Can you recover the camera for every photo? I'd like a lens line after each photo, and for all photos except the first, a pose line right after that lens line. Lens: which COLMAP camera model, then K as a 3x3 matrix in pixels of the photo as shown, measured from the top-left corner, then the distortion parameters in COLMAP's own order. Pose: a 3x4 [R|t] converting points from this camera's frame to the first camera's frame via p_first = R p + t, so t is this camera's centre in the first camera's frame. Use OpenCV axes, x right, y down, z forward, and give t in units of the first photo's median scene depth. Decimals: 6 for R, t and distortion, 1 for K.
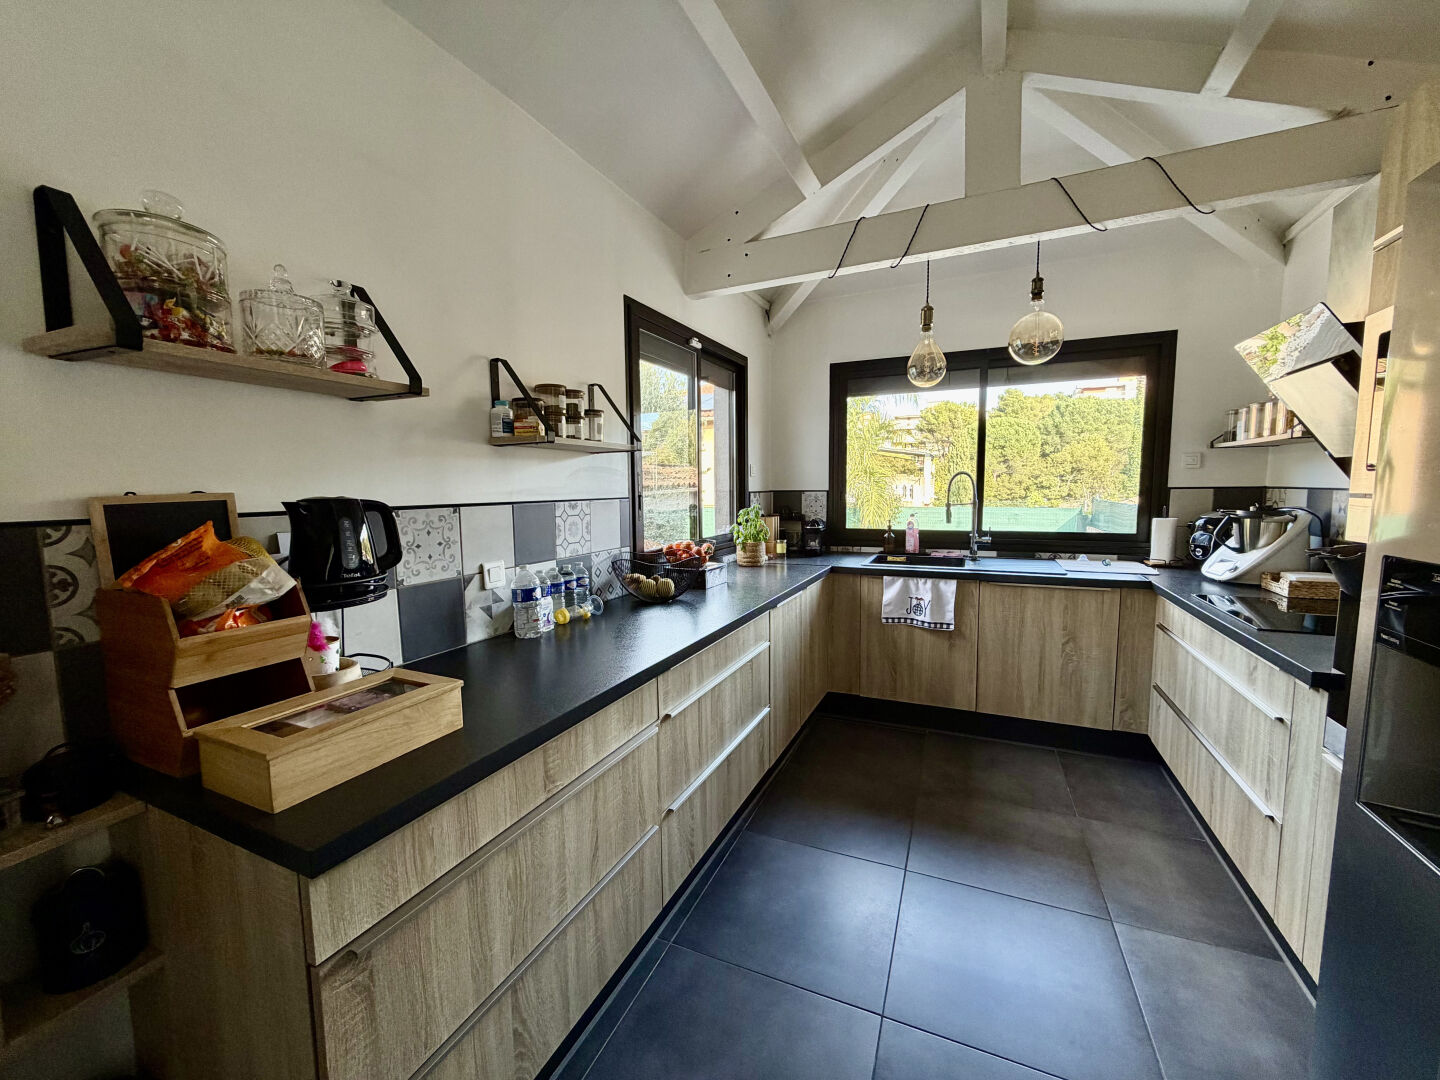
lens RADIAL K [[571.7, 0, 713.8], [0, 571.7, 541.9], [0, 0, 1]] dist [0.000681, 0.000266]
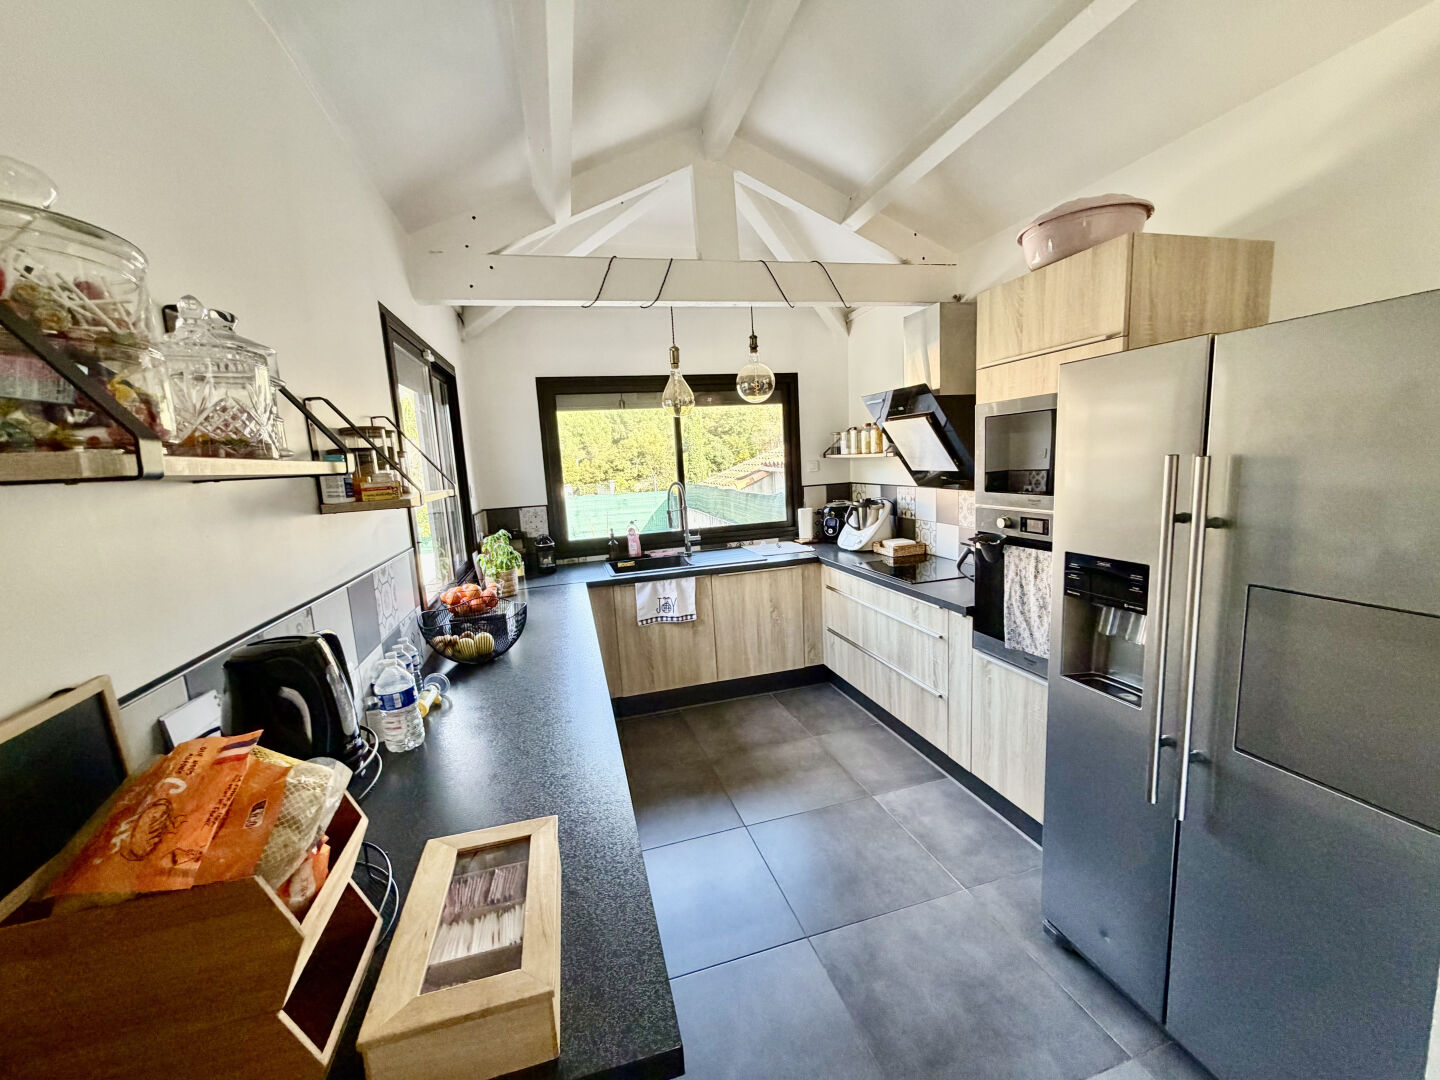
lens RADIAL K [[571.7, 0, 713.8], [0, 571.7, 541.9], [0, 0, 1]] dist [0.000681, 0.000266]
pose [[0.769046, -0.123947, 0.627060, -0.286804], [0.110531, 0.992028, 0.060529, -0.074834], [-0.629564, 0.022760, 0.776615, 0.063352]]
